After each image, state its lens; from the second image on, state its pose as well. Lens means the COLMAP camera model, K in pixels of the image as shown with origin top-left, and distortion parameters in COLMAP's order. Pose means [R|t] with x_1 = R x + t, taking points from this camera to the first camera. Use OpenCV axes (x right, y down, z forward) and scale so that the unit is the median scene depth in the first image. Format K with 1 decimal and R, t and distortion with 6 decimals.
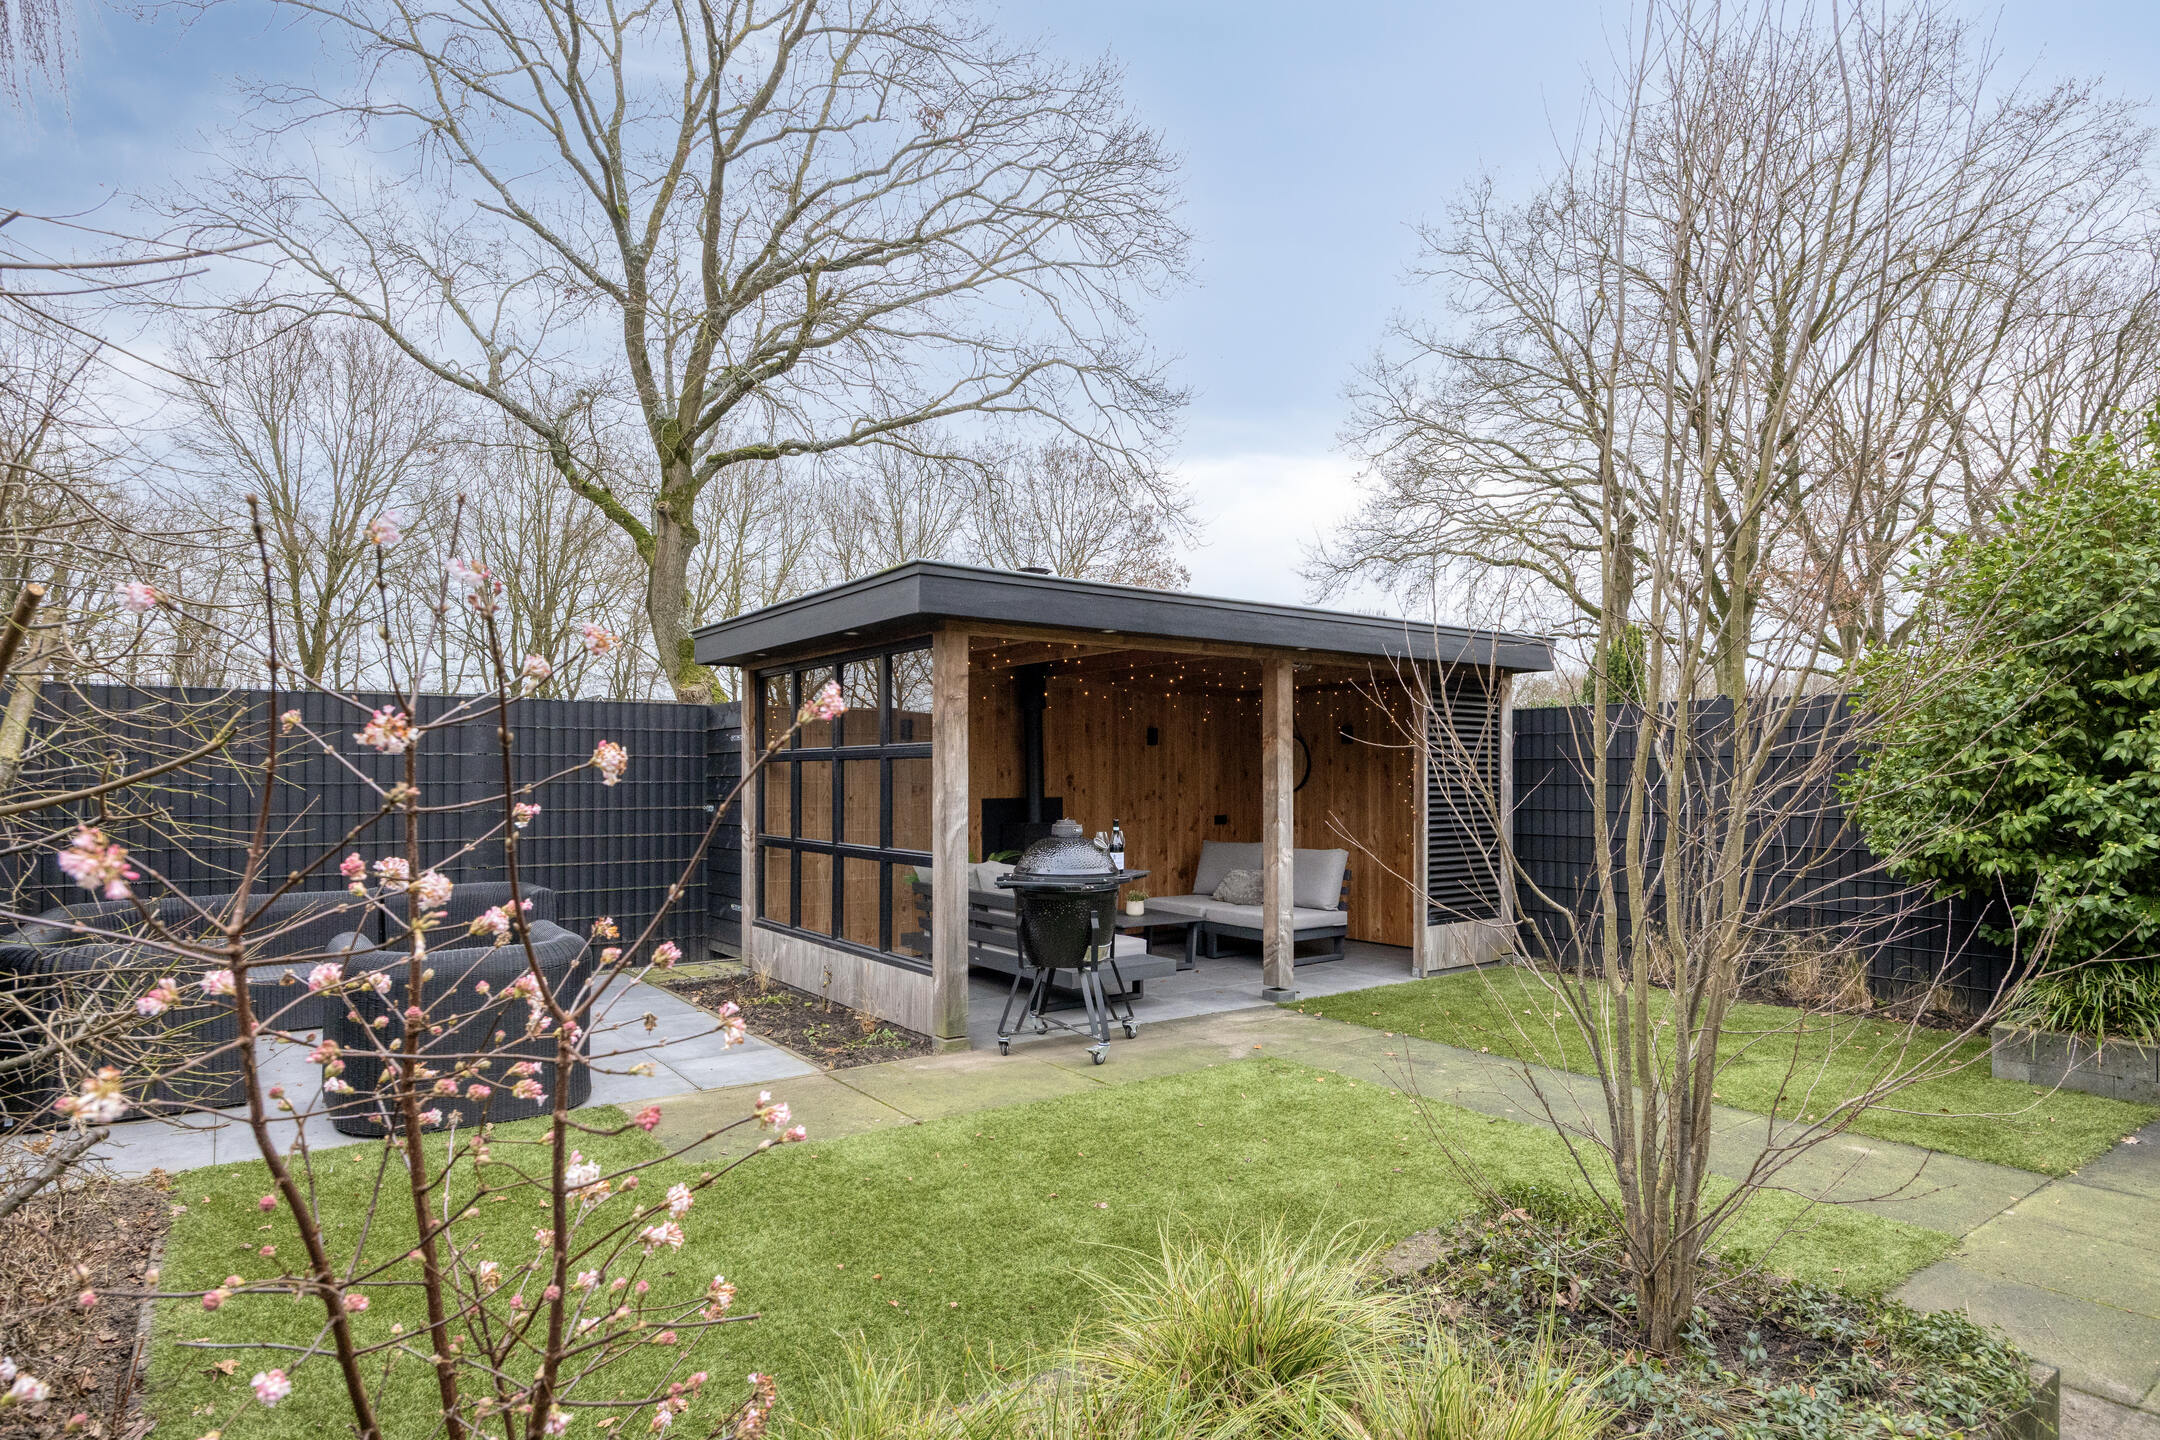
lens RADIAL K [[1178.3, 0, 1082.9], [0, 1178.3, 777.4], [0, 0, 1]] dist [0.001152, -0.000190]
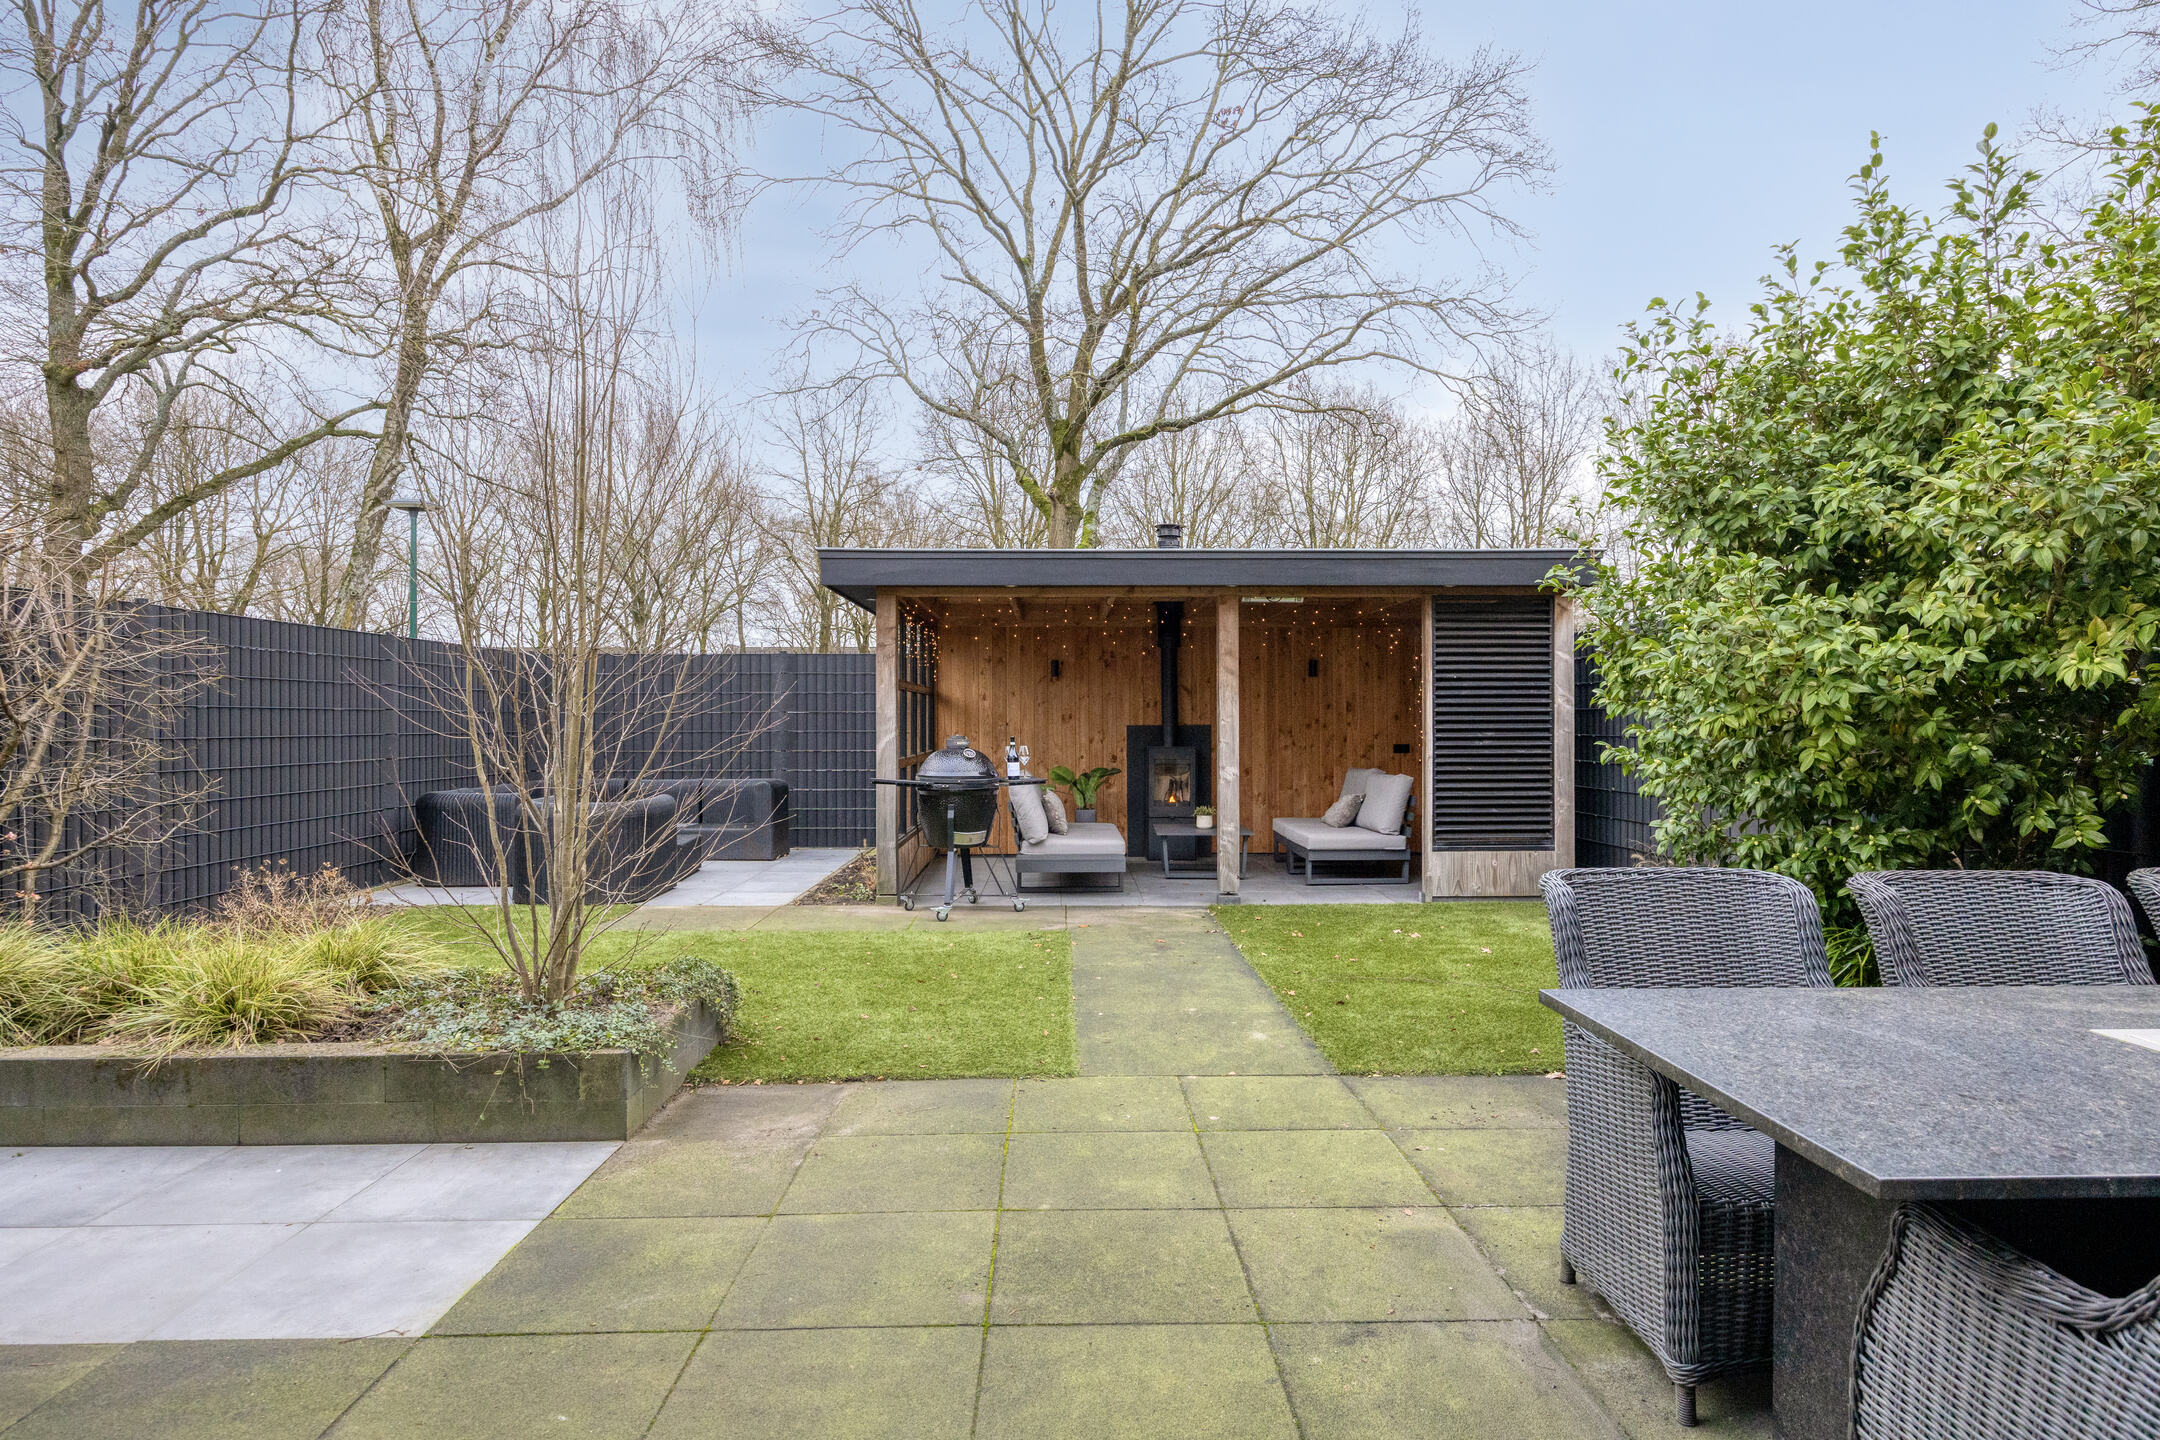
lens RADIAL K [[1178.3, 0, 1088.7], [0, 1178.3, 715.7], [0, 0, 1]] dist [0.001152, -0.000190]
pose [[0.823906, -0.004355, -0.566709, 0.602770], [0.001969, 0.999986, -0.004822, 0.015201], [0.566723, 0.002857, 0.823904, 0.013661]]
